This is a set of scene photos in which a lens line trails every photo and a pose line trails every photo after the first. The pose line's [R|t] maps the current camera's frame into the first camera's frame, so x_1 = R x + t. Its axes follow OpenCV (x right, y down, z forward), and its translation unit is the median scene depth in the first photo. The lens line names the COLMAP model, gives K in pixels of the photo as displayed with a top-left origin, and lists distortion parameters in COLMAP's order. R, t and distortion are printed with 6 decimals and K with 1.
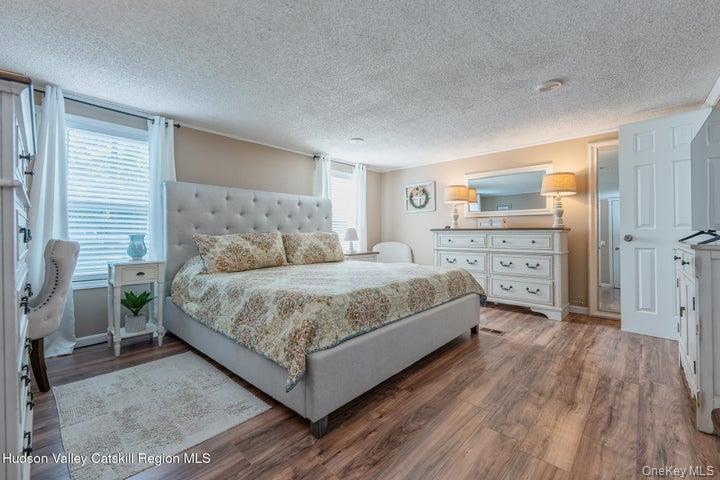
lens RADIAL K [[302.9, 0, 359.3], [0, 302.9, 233.4], [0, 0, 1]] dist [0.000859, -0.000260]
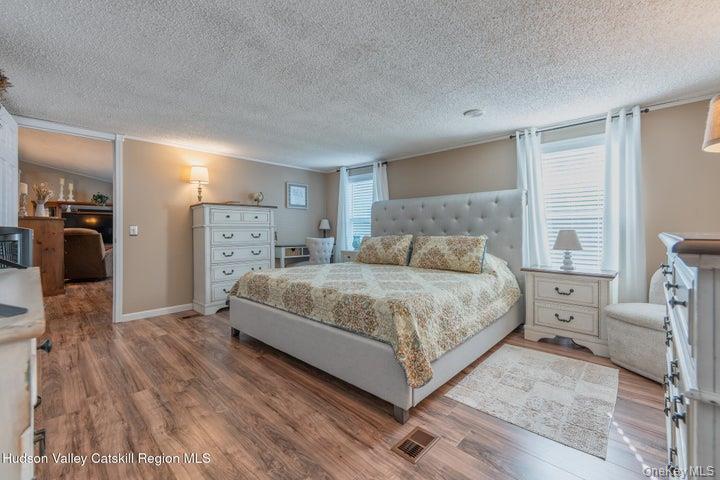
lens RADIAL K [[302.9, 0, 359.3], [0, 302.9, 233.4], [0, 0, 1]] dist [0.000859, -0.000260]
pose [[-0.010393, 0.013599, -0.999854, 1.207933], [0.001464, 0.999907, 0.013585, -0.036670], [0.999945, -0.001322, -0.010412, 1.185932]]
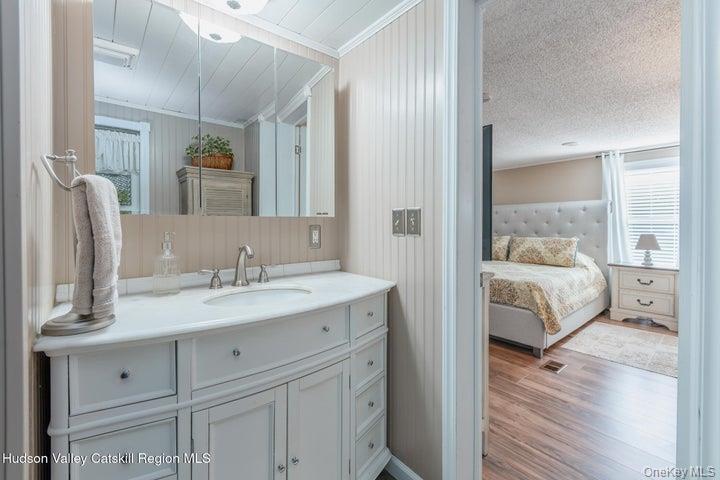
lens RADIAL K [[311.9, 0, 367.5], [0, 311.9, 230.6], [0, 0, 1]] dist [-0.002115, -0.000375]
pose [[-0.119375, 0.021113, -0.992625, 1.731308], [0.000029, 0.999774, 0.021262, -0.084254], [0.992849, 0.002509, -0.119348, 0.775693]]
